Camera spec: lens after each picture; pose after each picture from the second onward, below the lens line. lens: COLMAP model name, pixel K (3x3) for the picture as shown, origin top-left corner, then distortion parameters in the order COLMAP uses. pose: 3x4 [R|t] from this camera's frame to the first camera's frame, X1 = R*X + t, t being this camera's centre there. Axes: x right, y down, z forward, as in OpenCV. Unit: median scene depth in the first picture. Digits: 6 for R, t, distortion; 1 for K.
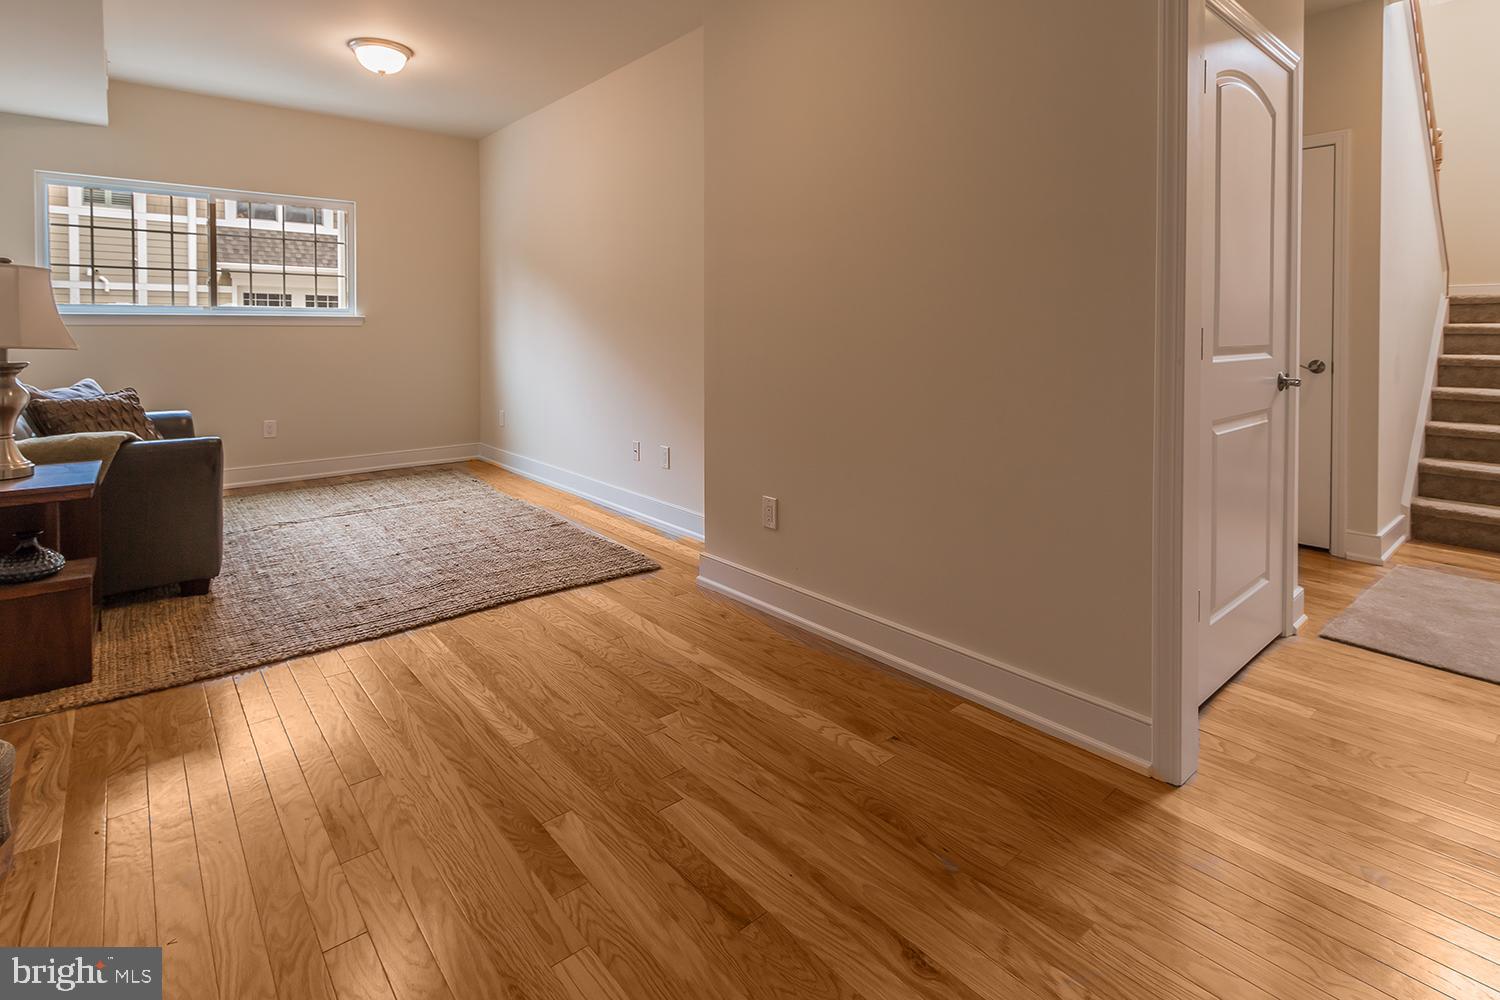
lens RADIAL K [[737.6, 0, 779.5], [0, 737.6, 340.8], [0, 0, 1]] dist [0.002306, -0.001509]
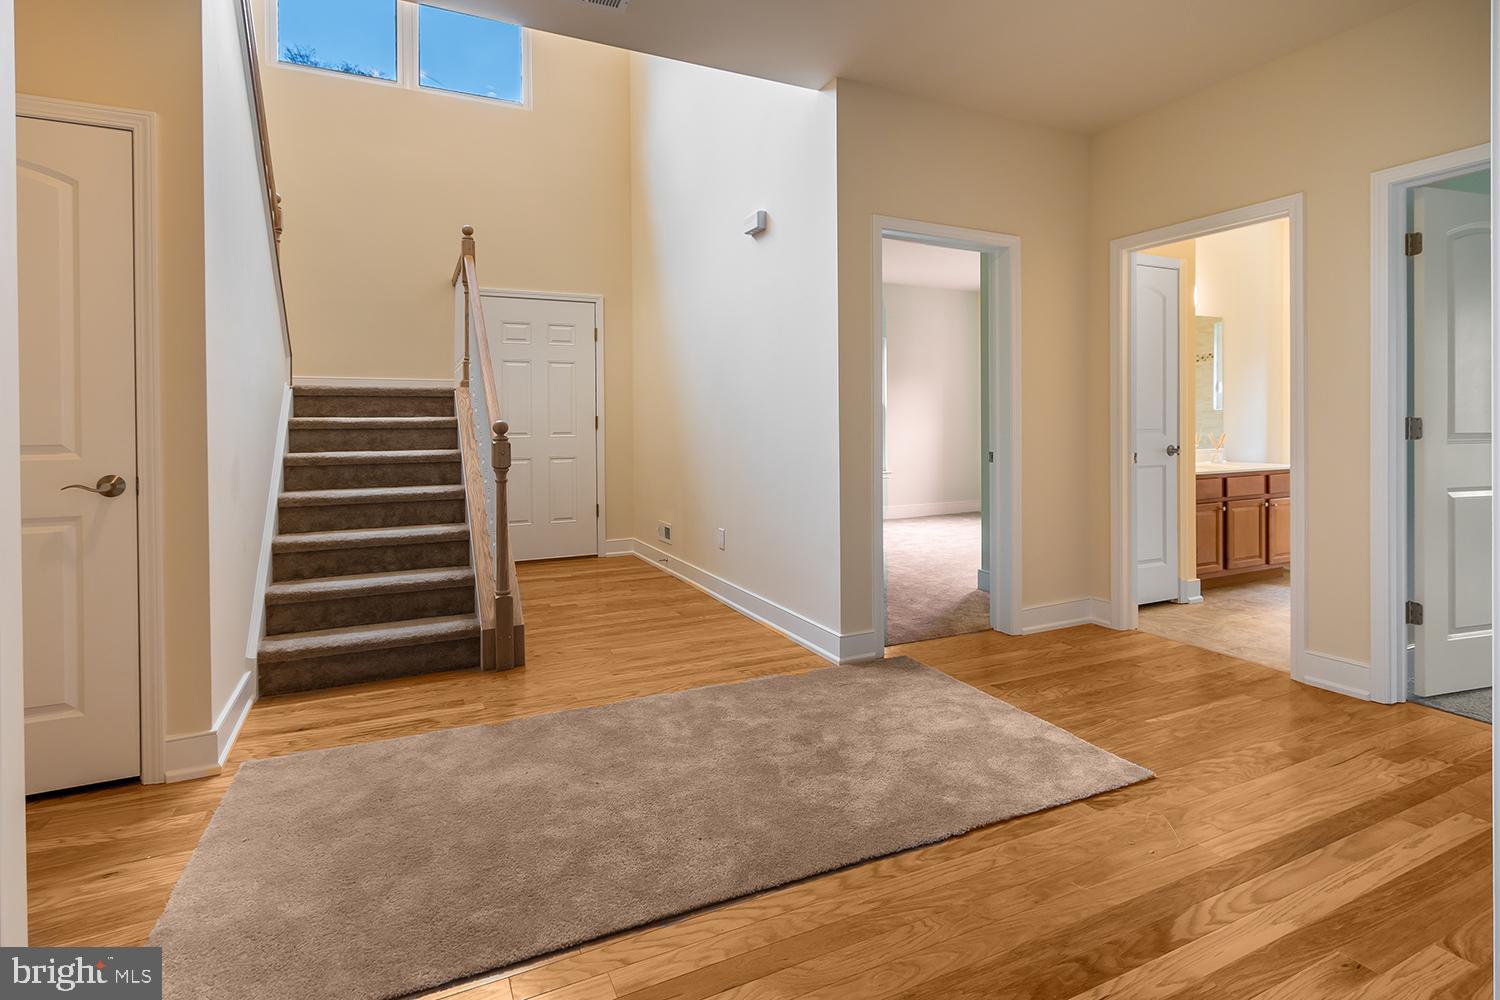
lens RADIAL K [[737.6, 0, 743.0], [0, 737.6, 425.9], [0, 0, 1]] dist [0.002306, -0.001509]
pose [[0.279872, -0.009484, 0.959990, 0.234510], [0.023281, 0.999724, 0.003090, -0.003780], [-0.959755, 0.021485, 0.280016, 0.264929]]
